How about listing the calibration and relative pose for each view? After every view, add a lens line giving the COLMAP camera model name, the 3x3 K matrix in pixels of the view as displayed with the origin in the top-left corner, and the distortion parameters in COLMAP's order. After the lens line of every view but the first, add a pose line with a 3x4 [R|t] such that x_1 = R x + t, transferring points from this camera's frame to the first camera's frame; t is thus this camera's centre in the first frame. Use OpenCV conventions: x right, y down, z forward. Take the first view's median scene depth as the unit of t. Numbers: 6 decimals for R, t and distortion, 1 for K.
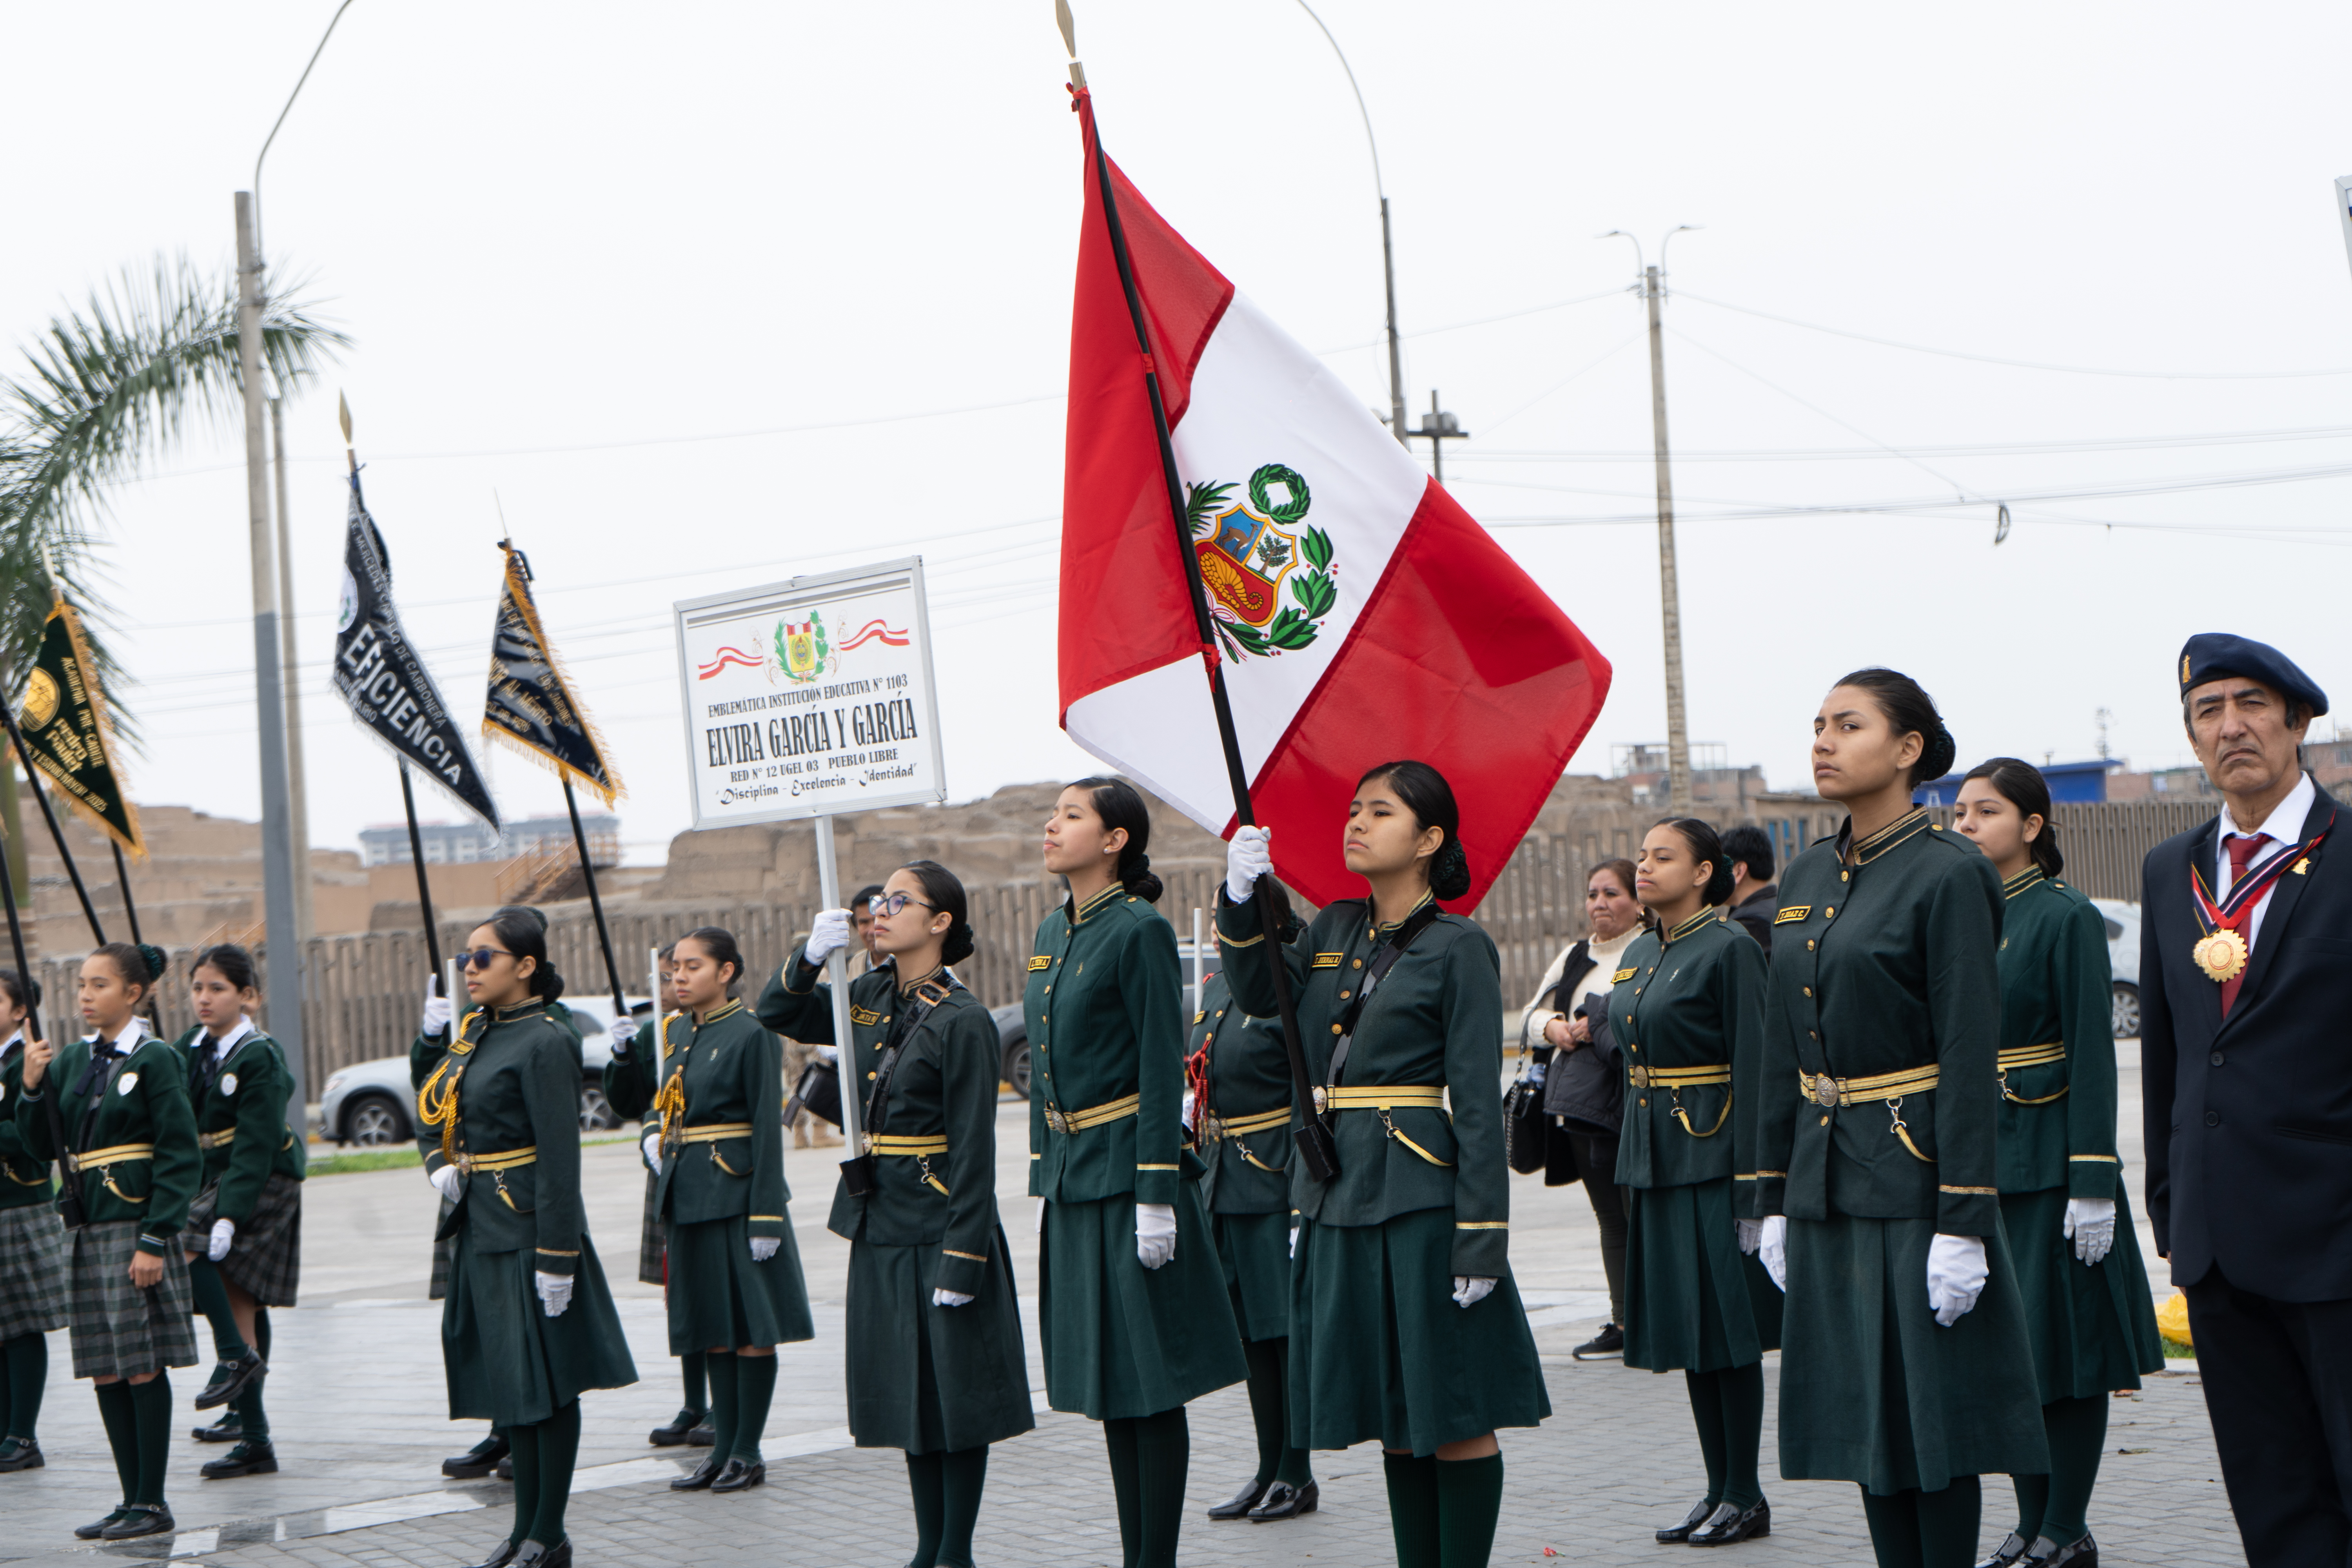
lens RADIAL K [[4685.7, 0, 1176.0], [0, 4685.7, 784.0], [0, 0, 1]] dist [0.040545, 0.097374]
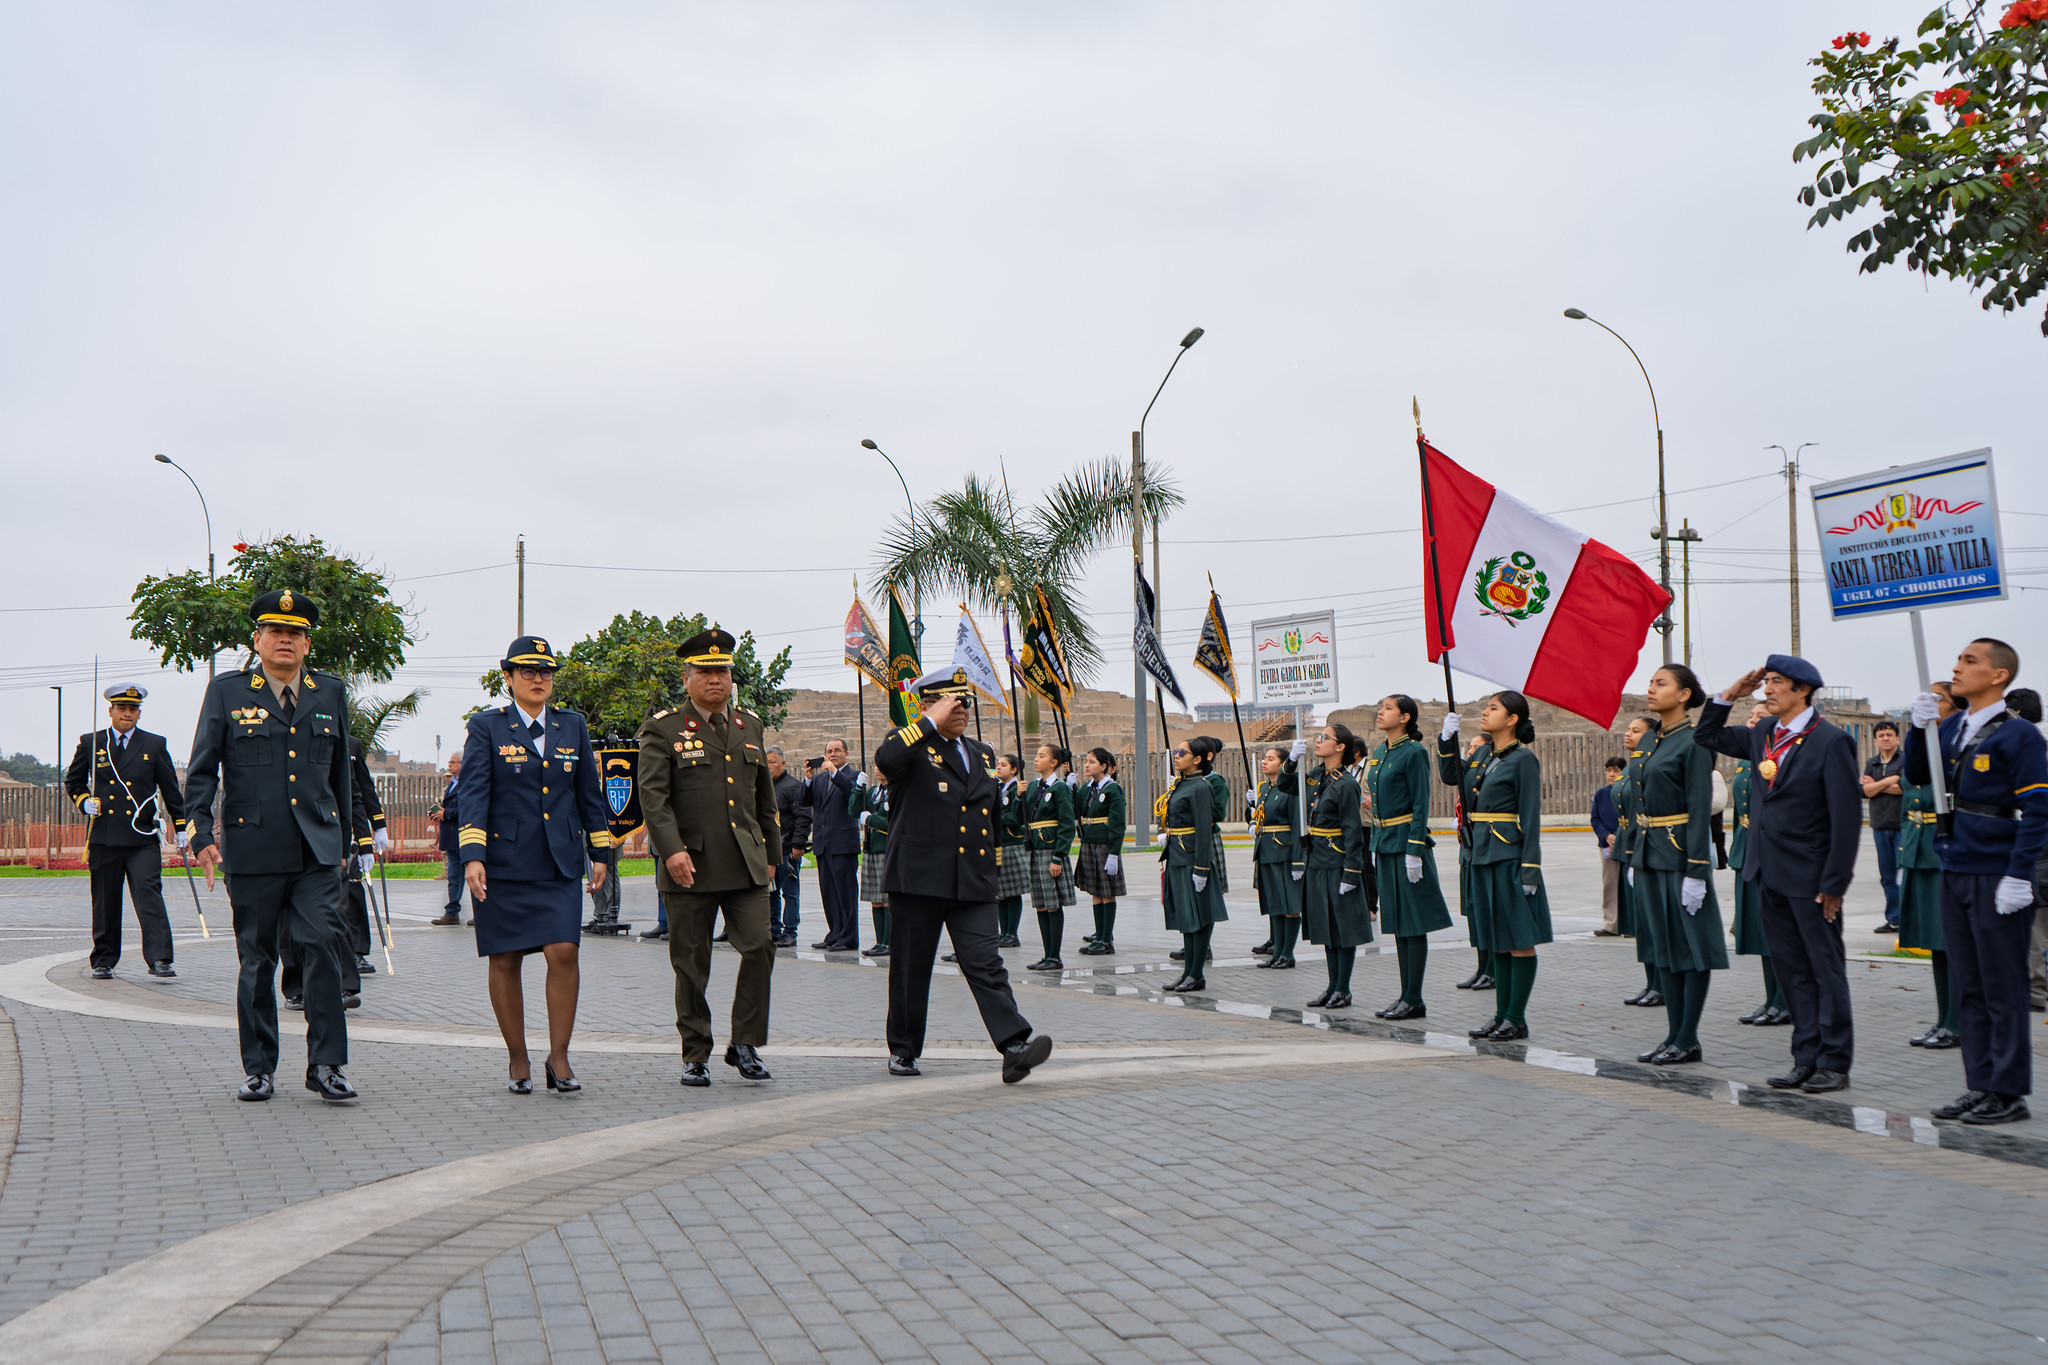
lens RADIAL K [[4080.1, 0, 1024.0], [0, 4080.1, 682.5], [0, 0, 1]] dist [0.040545, 0.097374]
pose [[0.954024, 0.034494, -0.297738, 0.448156], [-0.033859, 0.999400, 0.007294, -0.016949], [0.297811, 0.003122, 0.954620, -1.205708]]
